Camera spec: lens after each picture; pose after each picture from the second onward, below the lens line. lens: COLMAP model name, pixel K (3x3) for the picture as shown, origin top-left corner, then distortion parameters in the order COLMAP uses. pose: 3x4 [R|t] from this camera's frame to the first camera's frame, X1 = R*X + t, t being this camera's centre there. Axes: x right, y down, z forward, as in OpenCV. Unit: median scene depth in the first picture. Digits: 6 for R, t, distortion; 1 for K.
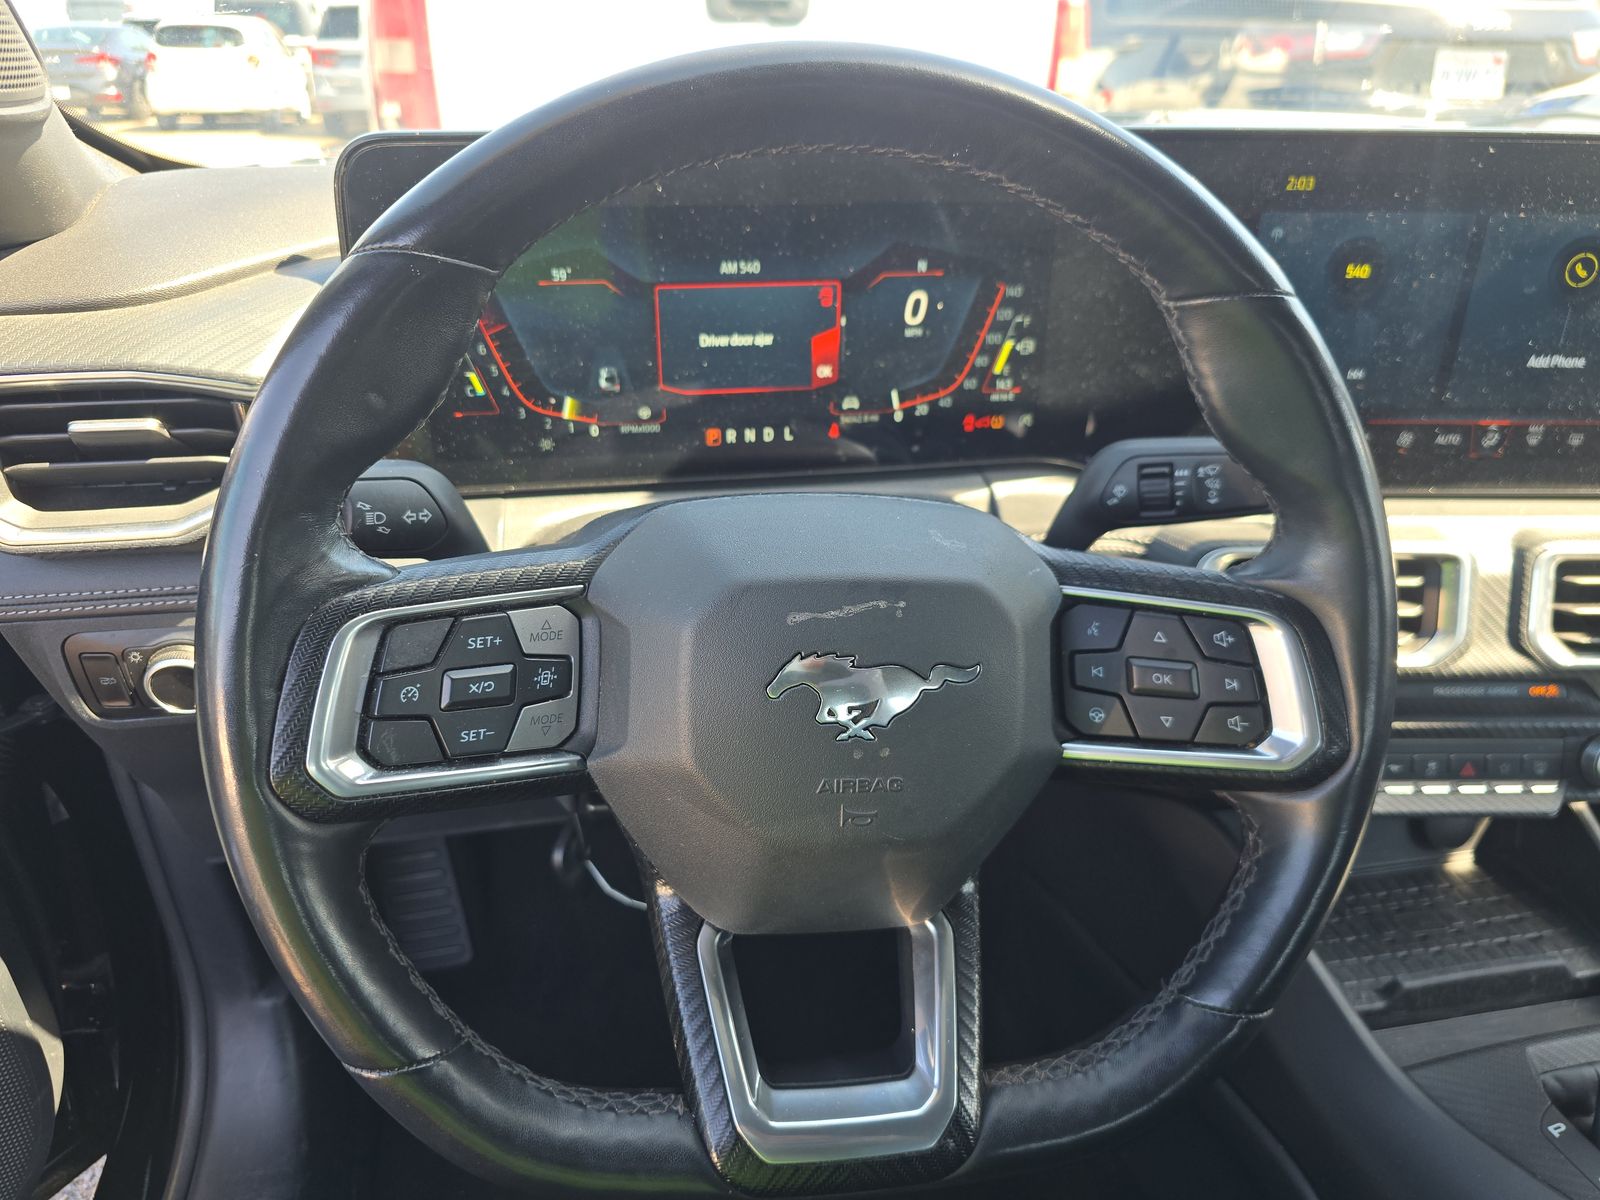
lens RADIAL K [[1065.5, 0, 803.1], [0, 1065.5, 596.6], [0, 0, 1]] dist [0.040409, -0.031443]
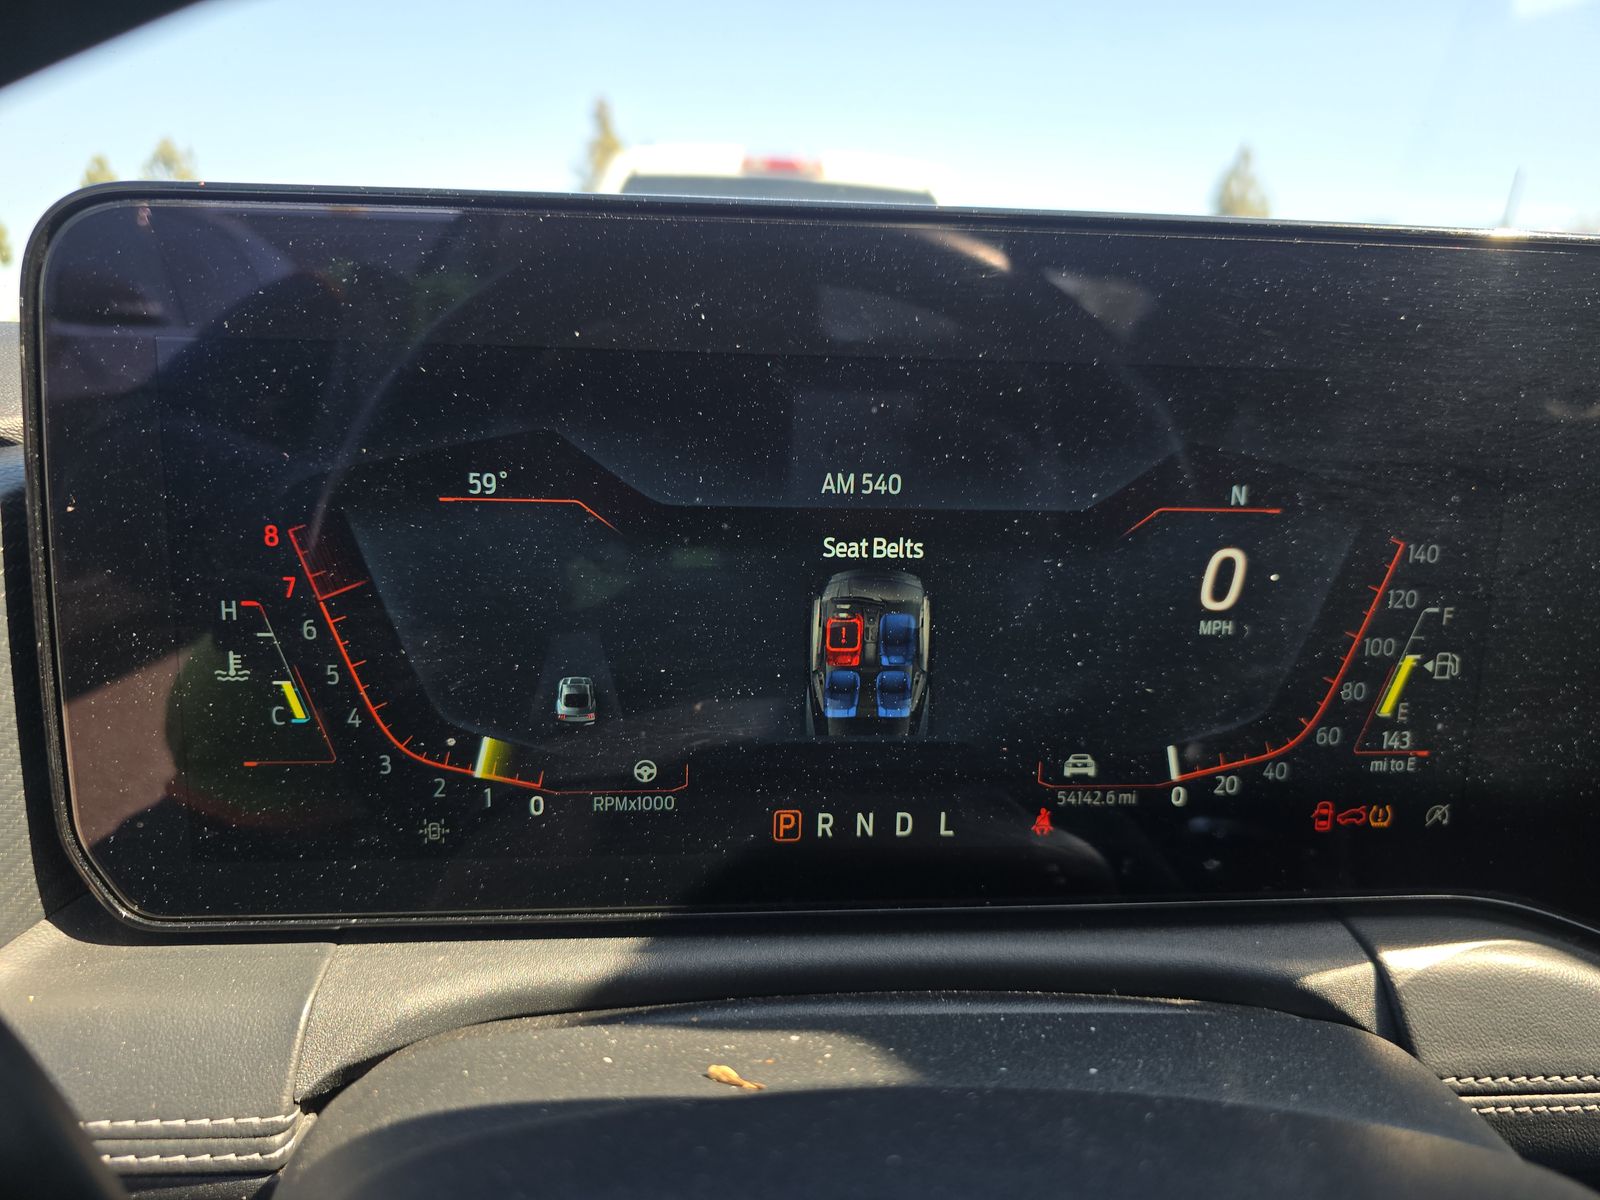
lens RADIAL K [[1065.5, 0, 803.1], [0, 1065.5, 596.6], [0, 0, 1]] dist [0.040409, -0.031443]
pose [[0.995068, 0.032827, -0.093604, -0.035630], [-0.057039, 0.961394, -0.269200, -0.118108], [0.081153, 0.273212, 0.958525, 0.509037]]
